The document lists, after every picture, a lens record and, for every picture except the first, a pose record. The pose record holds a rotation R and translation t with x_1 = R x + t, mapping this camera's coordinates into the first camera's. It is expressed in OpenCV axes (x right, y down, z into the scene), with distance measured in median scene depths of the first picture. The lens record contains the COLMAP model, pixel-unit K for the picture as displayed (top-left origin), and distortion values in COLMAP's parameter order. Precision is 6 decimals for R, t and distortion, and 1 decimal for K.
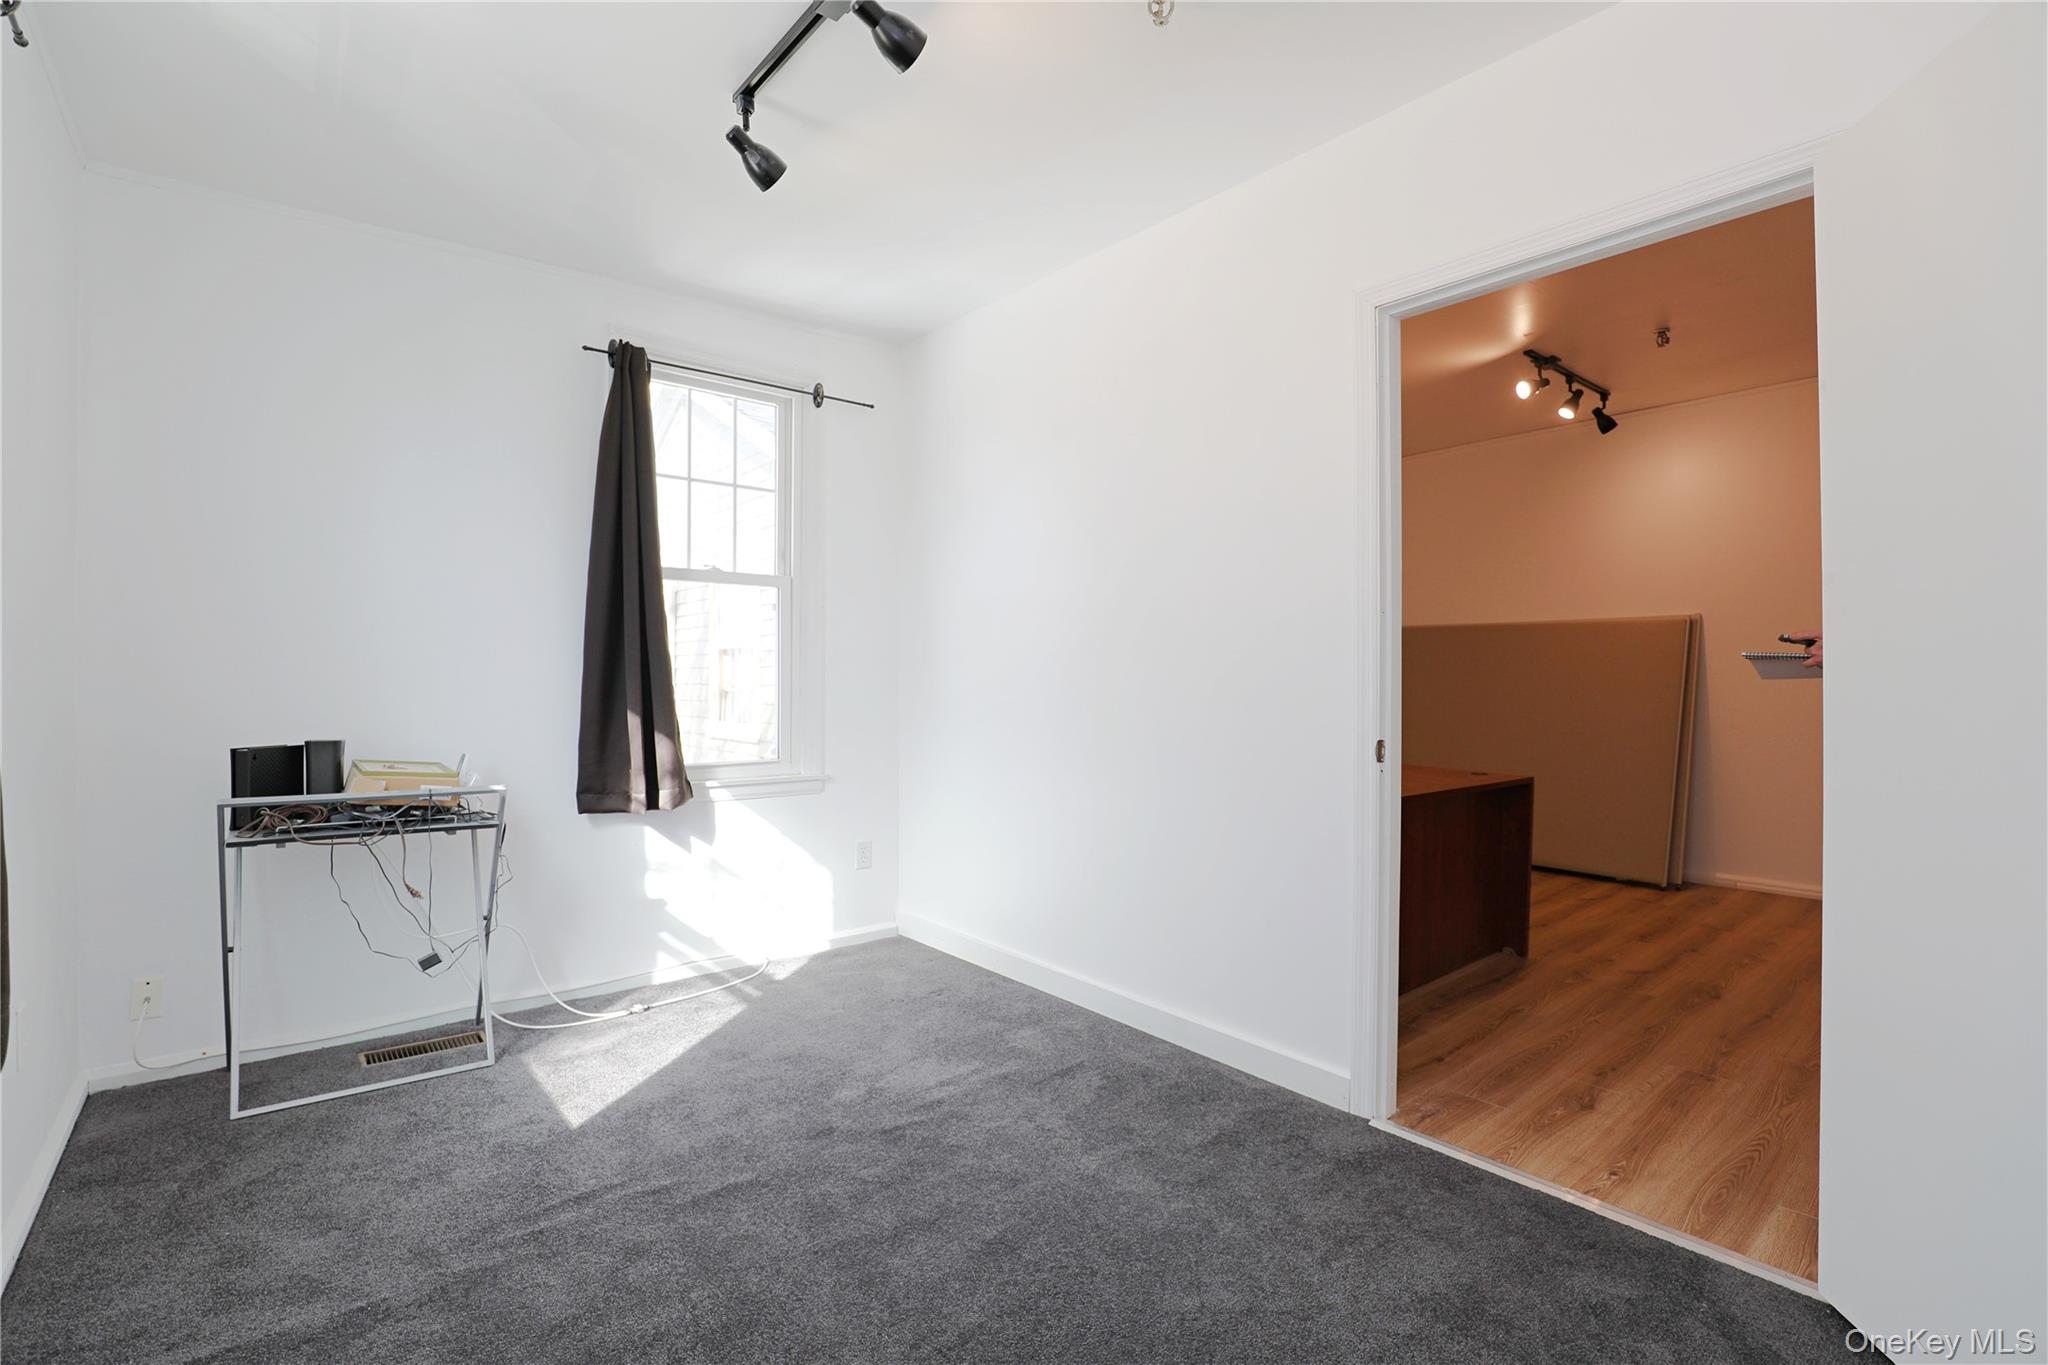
lens RADIAL K [[935.1, 0, 1019.6], [0, 935.1, 683.5], [0, 0, 1]] dist [-0.034247, -0.000193]
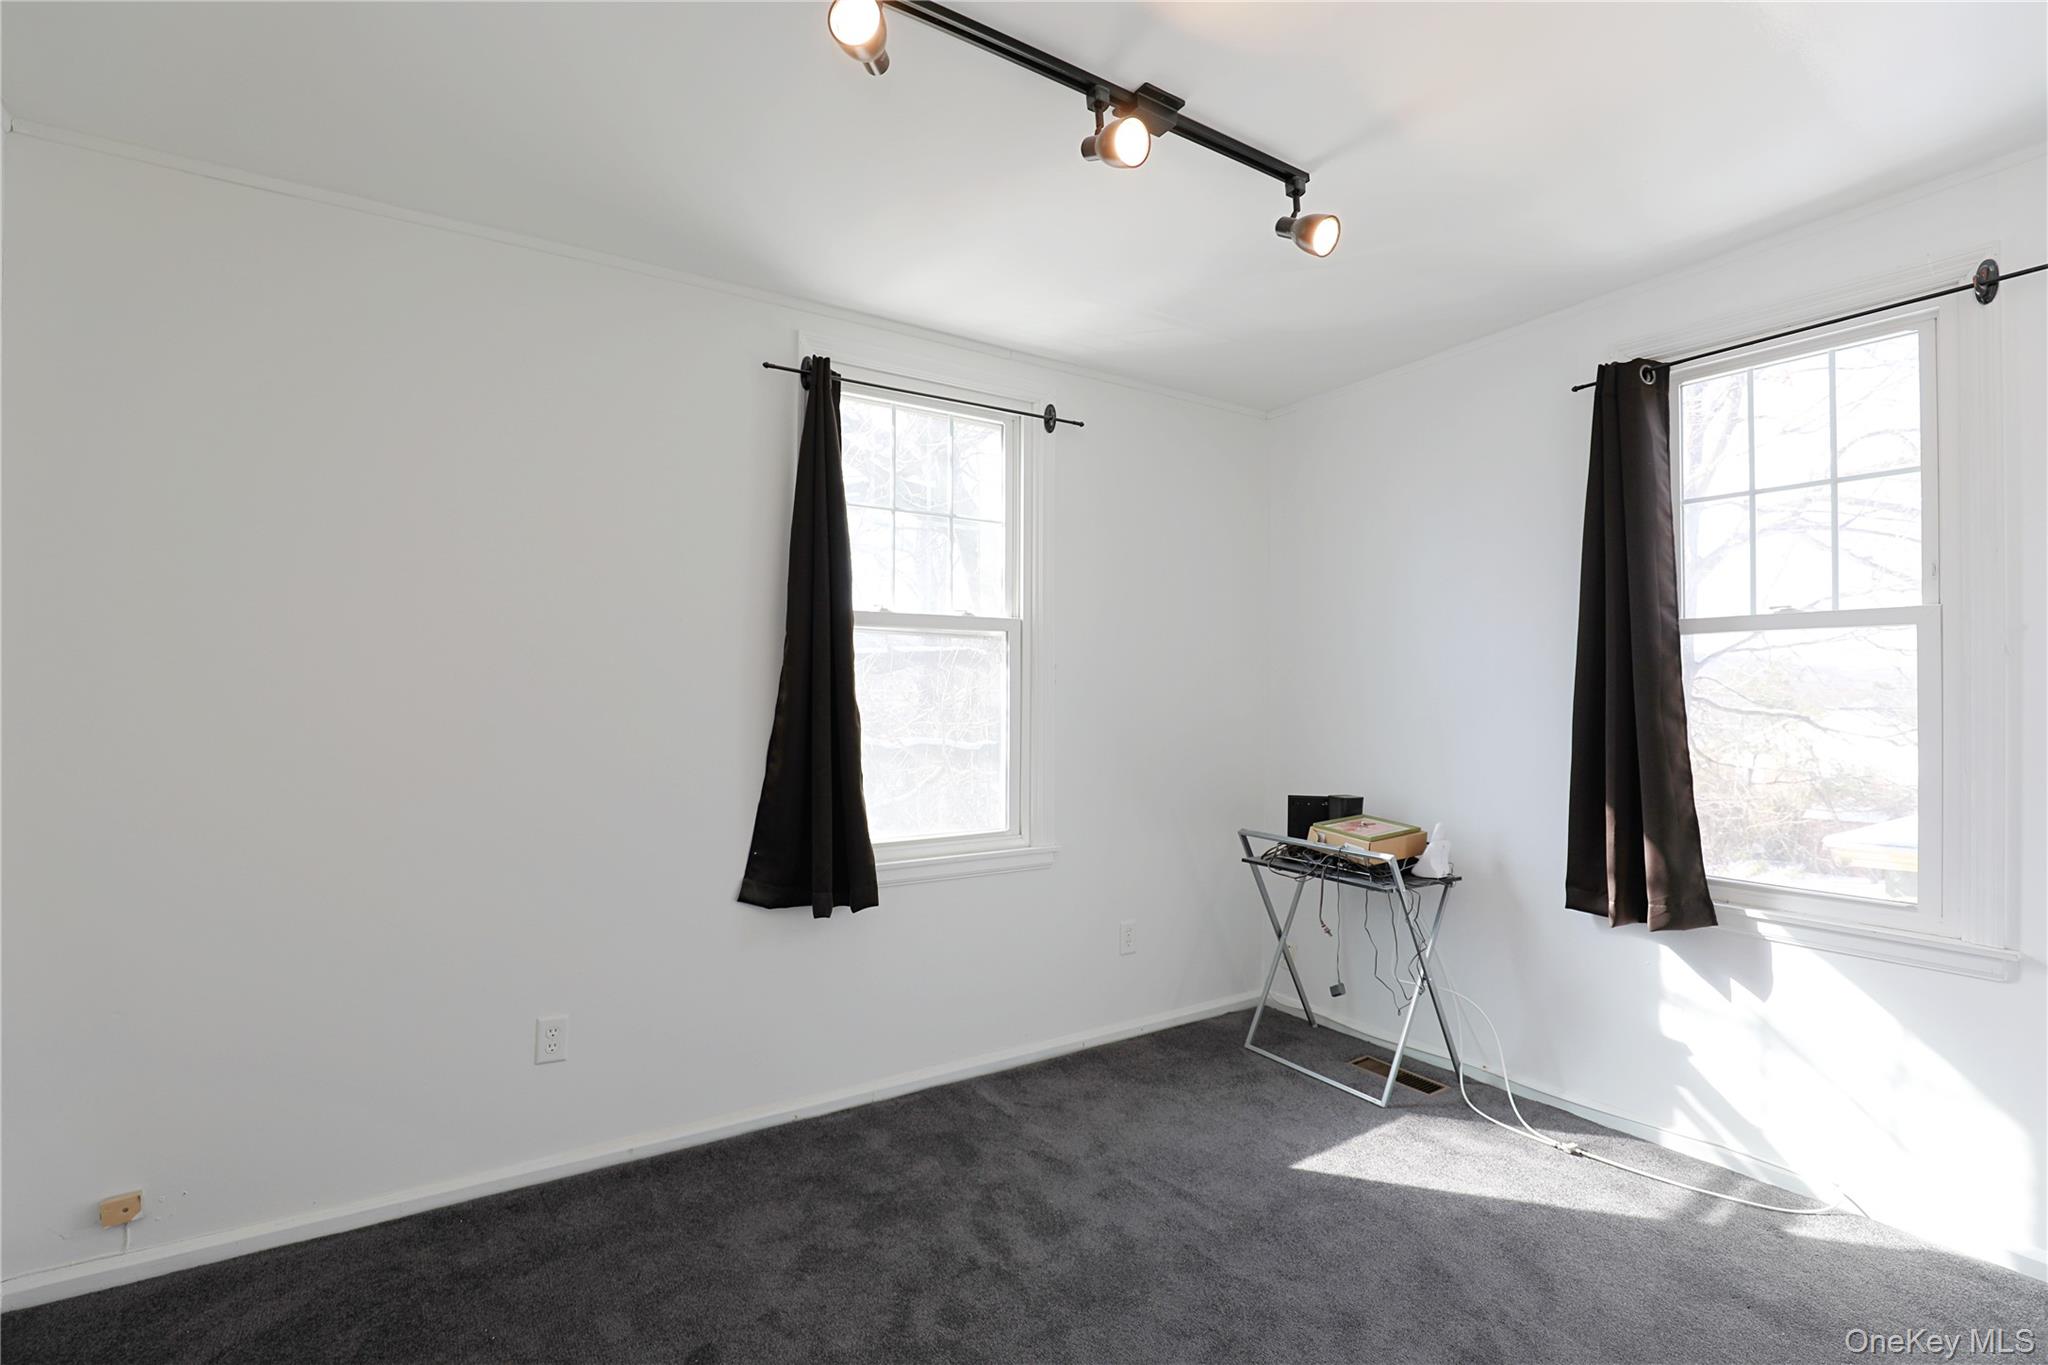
lens RADIAL K [[936.8, 0, 1011.7], [0, 936.8, 679.0], [0, 0, 1]] dist [-0.038704, 0.006025]
pose [[-0.121795, -0.015105, -0.992440, 0.436782], [-0.006934, 0.999873, -0.014367, -0.058667], [0.992531, 0.005131, -0.121884, 0.512384]]
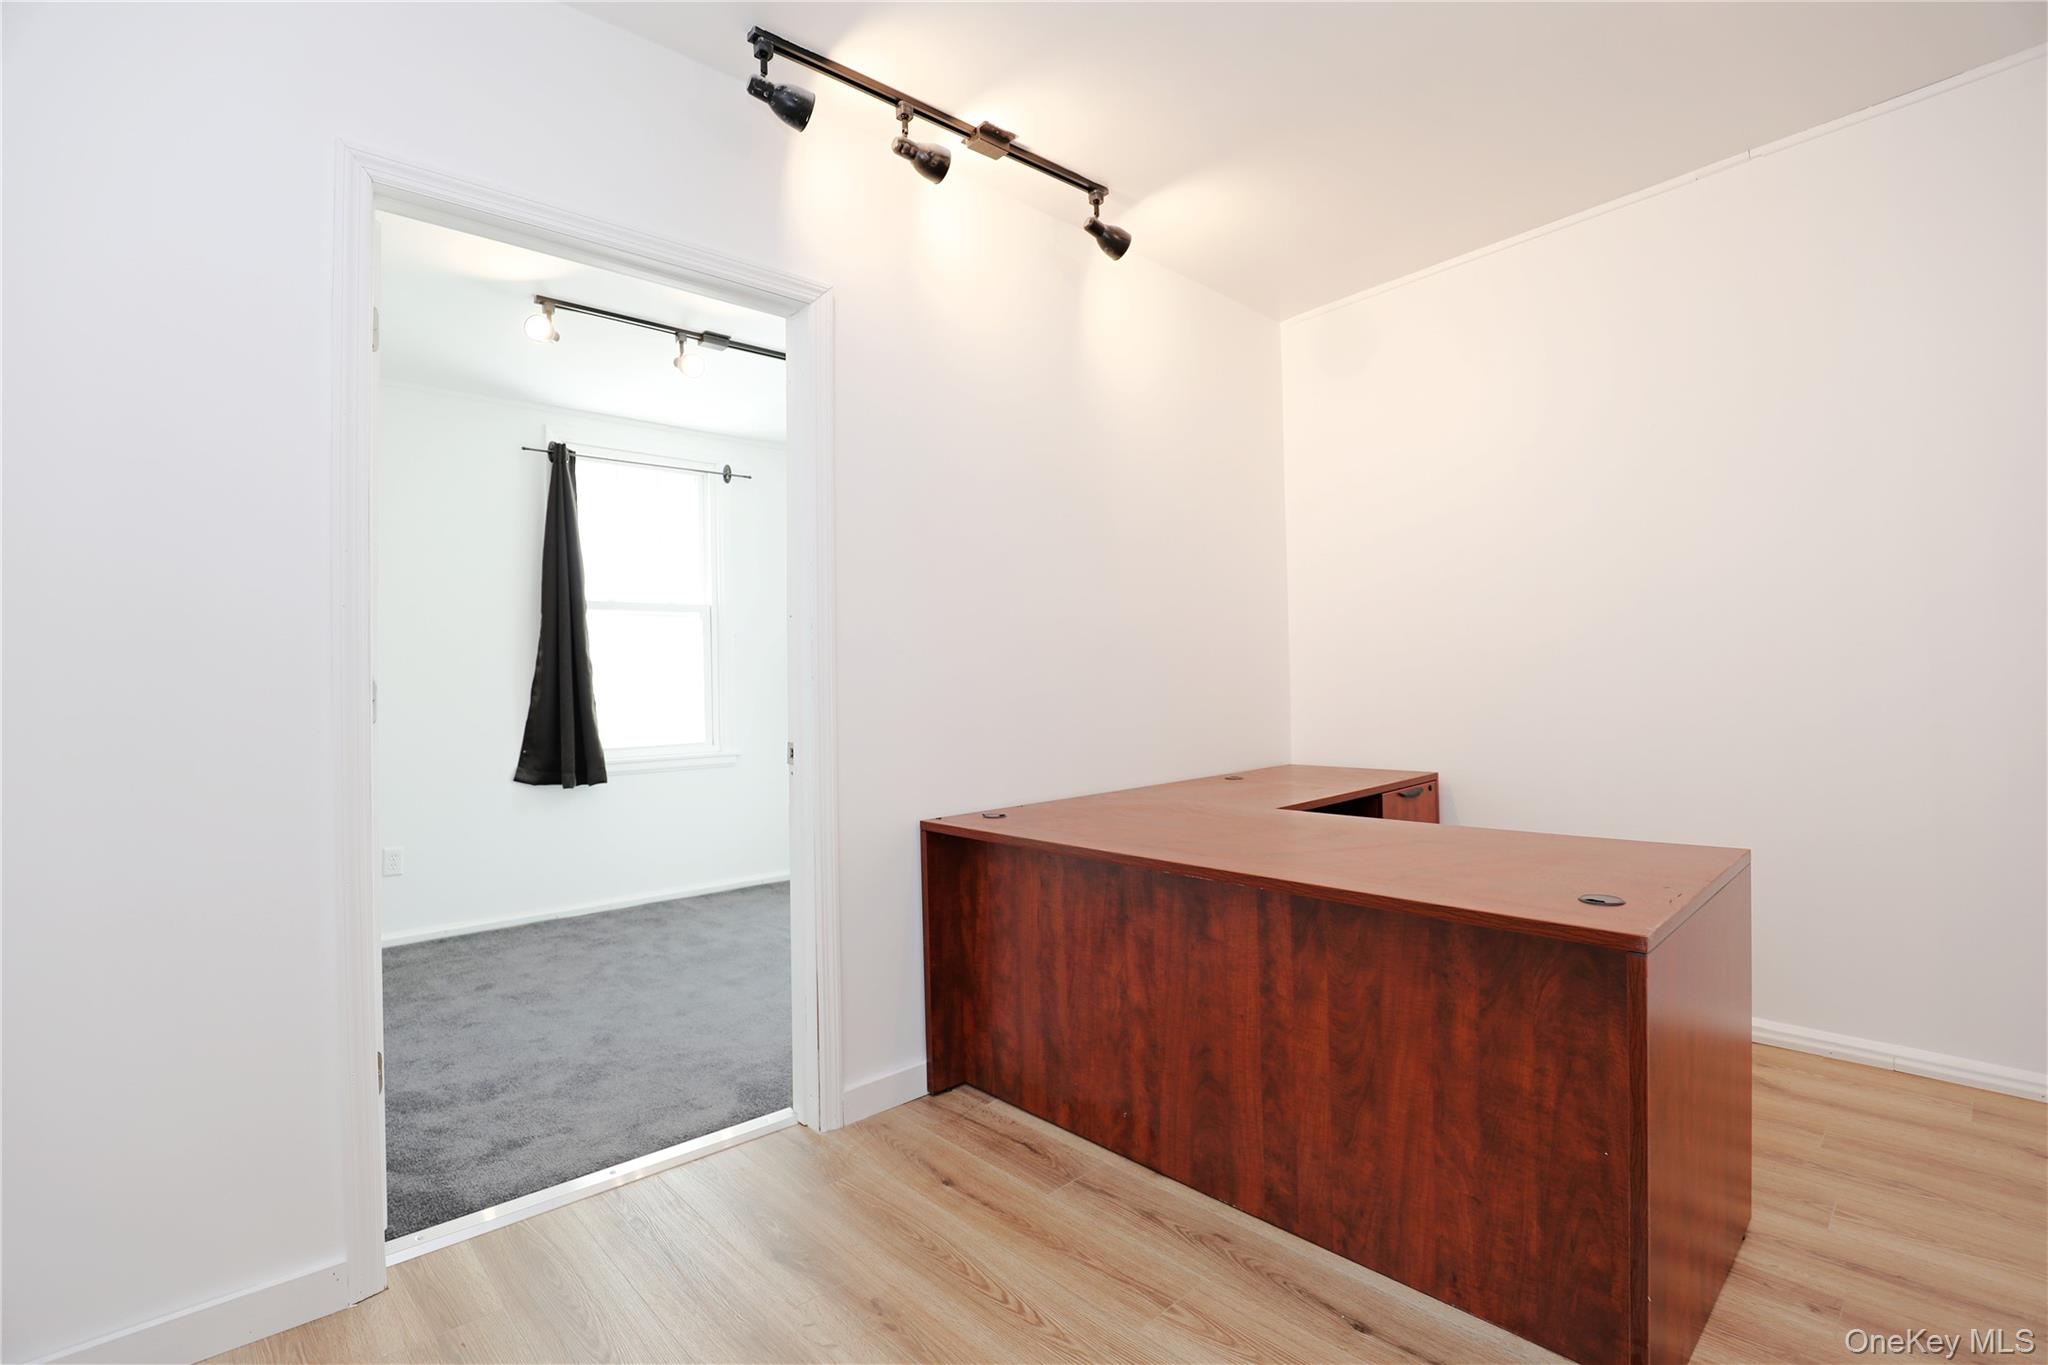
lens RADIAL K [[936.8, 0, 1011.7], [0, 936.8, 679.0], [0, 0, 1]] dist [-0.038704, 0.006025]
pose [[0.037264, -0.008971, -0.999265, 0.965863], [0.019127, 0.999783, -0.008263, 0.003367], [0.999122, -0.018805, 0.037428, 0.819386]]
